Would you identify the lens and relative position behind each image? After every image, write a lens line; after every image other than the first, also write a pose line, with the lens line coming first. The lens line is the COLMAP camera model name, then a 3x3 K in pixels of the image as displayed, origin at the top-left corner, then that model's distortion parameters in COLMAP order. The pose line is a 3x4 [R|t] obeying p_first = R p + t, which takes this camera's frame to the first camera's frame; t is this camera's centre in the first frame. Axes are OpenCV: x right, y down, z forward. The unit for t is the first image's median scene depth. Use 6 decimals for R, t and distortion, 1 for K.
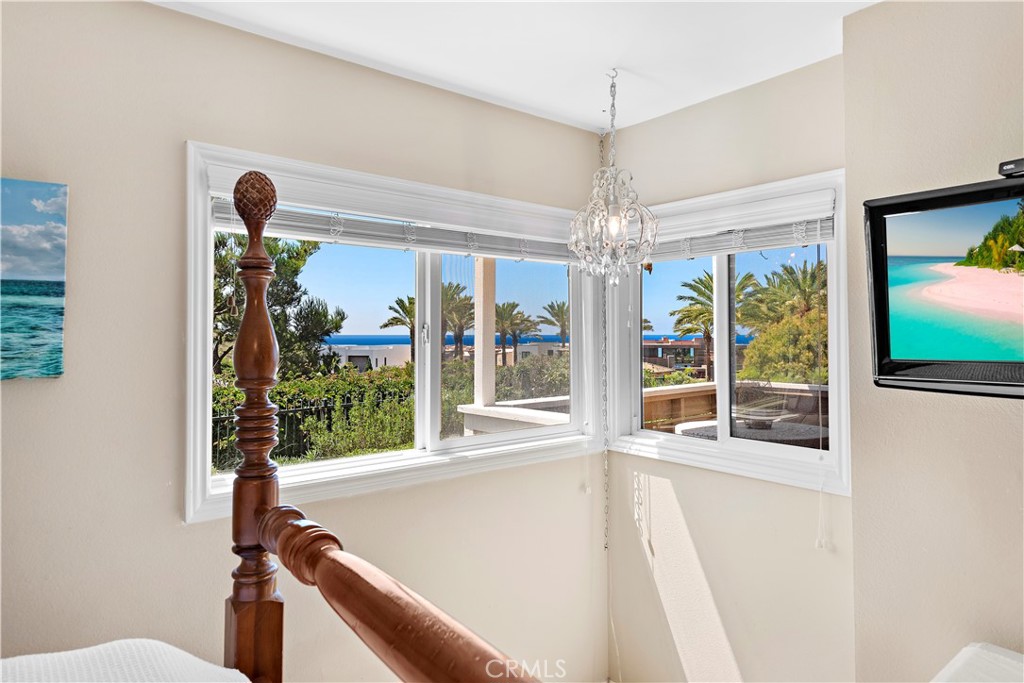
lens RADIAL K [[620.2, 0, 502.7], [0, 620.2, 318.3], [0, 0, 1]] dist [0.000510, -0.000443]
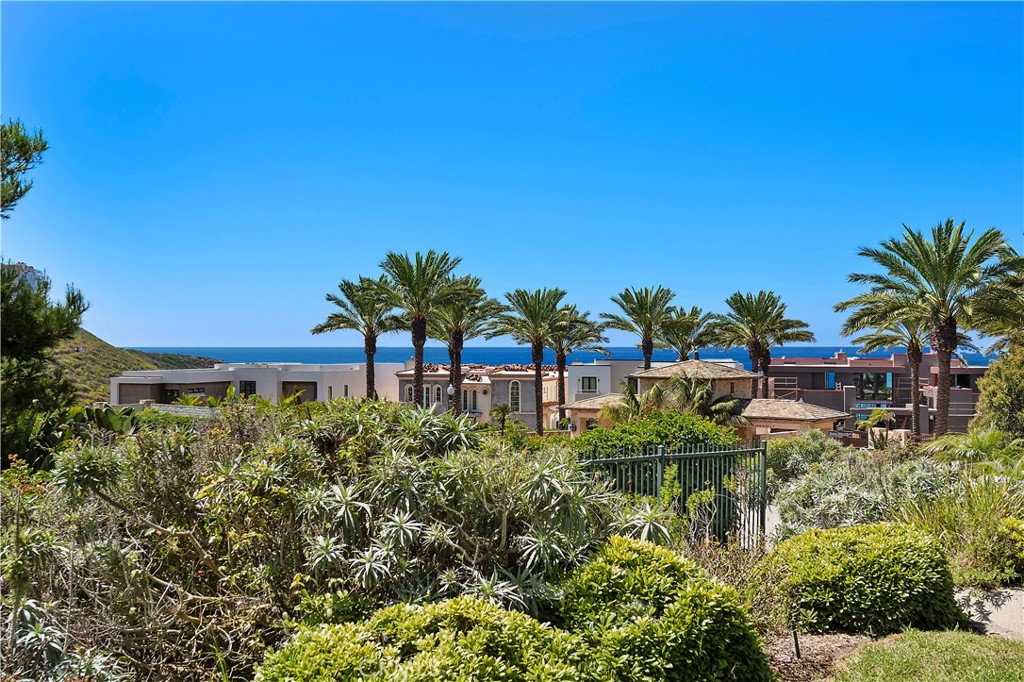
lens RADIAL K [[1040.1, 0, 512.0], [0, 1040.1, 341.0], [0, 0, 1]] dist [0.041654, -0.026376]
pose [[0.998254, 0.004584, -0.058888, 0.044179], [-0.003369, 0.999780, 0.020702, 0.002562], [0.058970, -0.020467, 0.998050, 0.092511]]
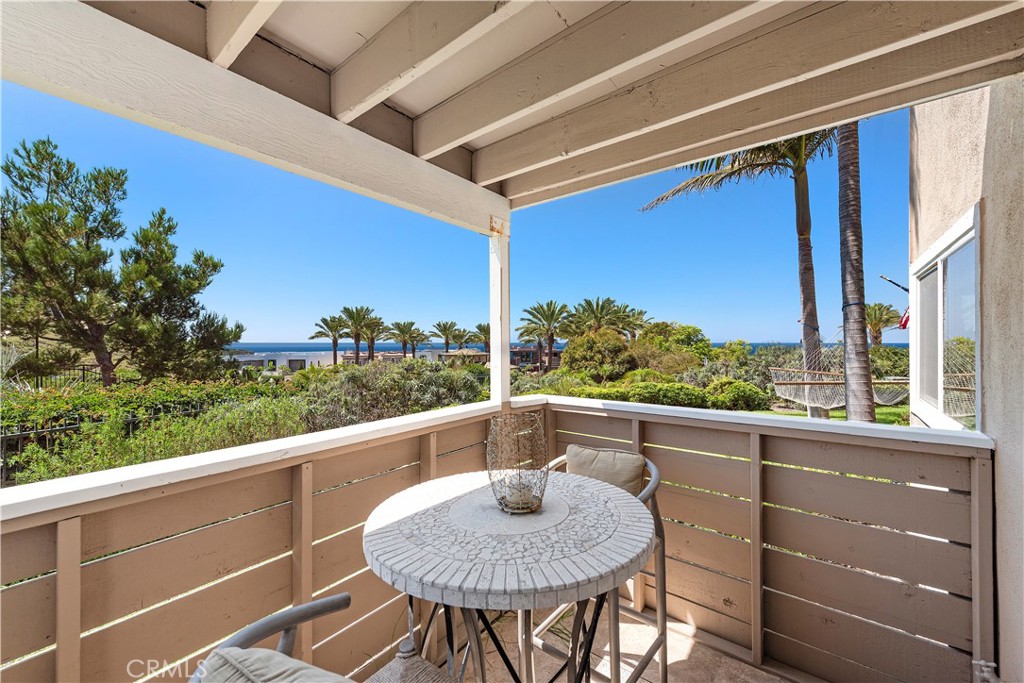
lens RADIAL K [[403.4, 0, 515.7], [0, 403.4, 344.0], [0, 0, 1]] dist [0.005257, -0.000345]
pose [[0.968376, -0.002586, 0.249482, 0.023393], [-0.003912, 0.999666, 0.025546, 0.001547], [-0.249465, -0.025714, 0.968042, 0.044443]]
